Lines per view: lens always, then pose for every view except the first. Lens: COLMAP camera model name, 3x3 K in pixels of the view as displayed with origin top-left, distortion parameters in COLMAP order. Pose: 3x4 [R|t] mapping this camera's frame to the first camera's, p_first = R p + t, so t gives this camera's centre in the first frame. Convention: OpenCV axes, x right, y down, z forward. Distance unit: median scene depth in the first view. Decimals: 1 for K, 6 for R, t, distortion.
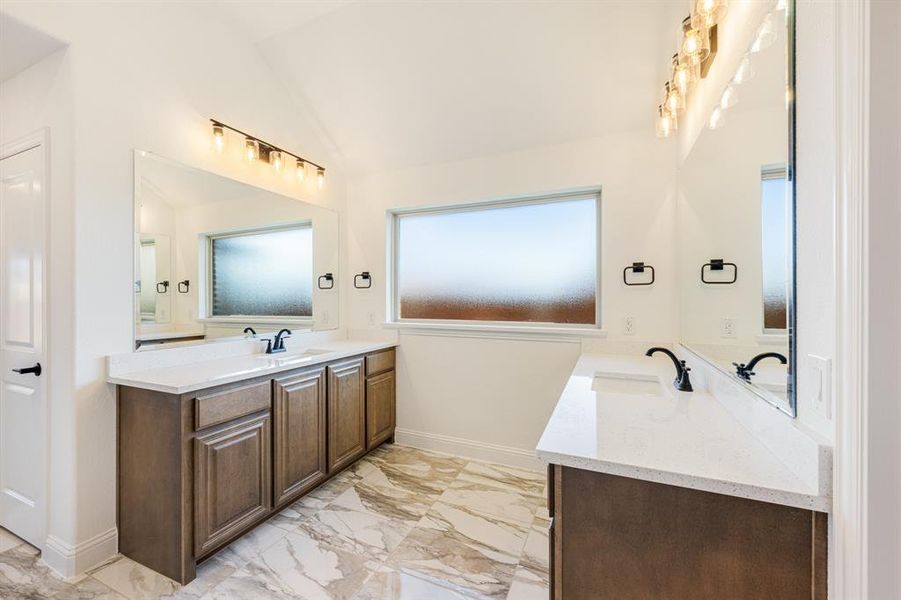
lens RADIAL K [[361.0, 0, 449.4], [0, 361.0, 301.8], [0, 0, 1]] dist [-0.001098, 0.000036]
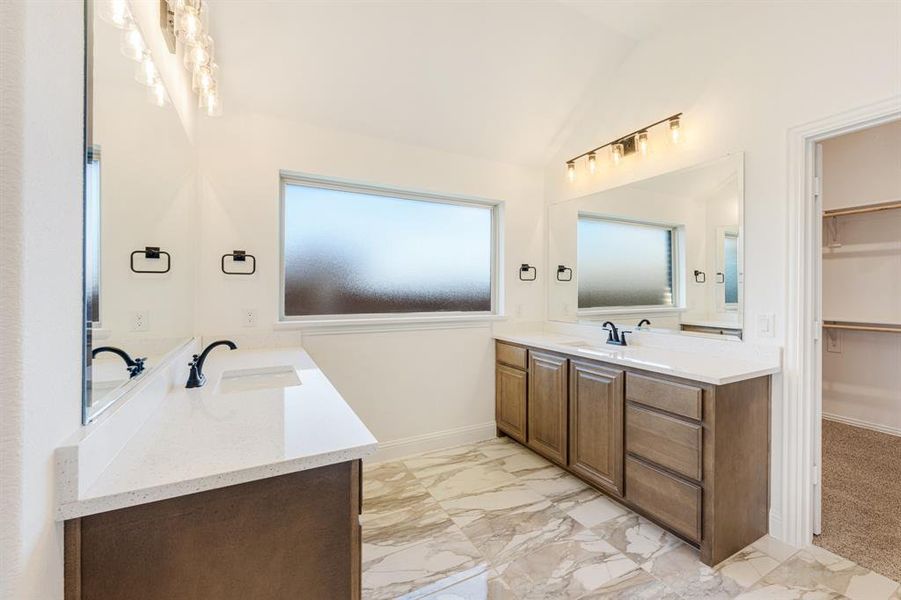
lens RADIAL K [[369.9, 0, 453.4], [0, 369.9, 292.9], [0, 0, 1]] dist [0.000744, 0.000036]
pose [[0.621911, -0.005312, 0.783070, -0.795077], [0.004566, 0.999985, 0.003158, -0.004826], [-0.783075, 0.001611, 0.621925, 0.366770]]
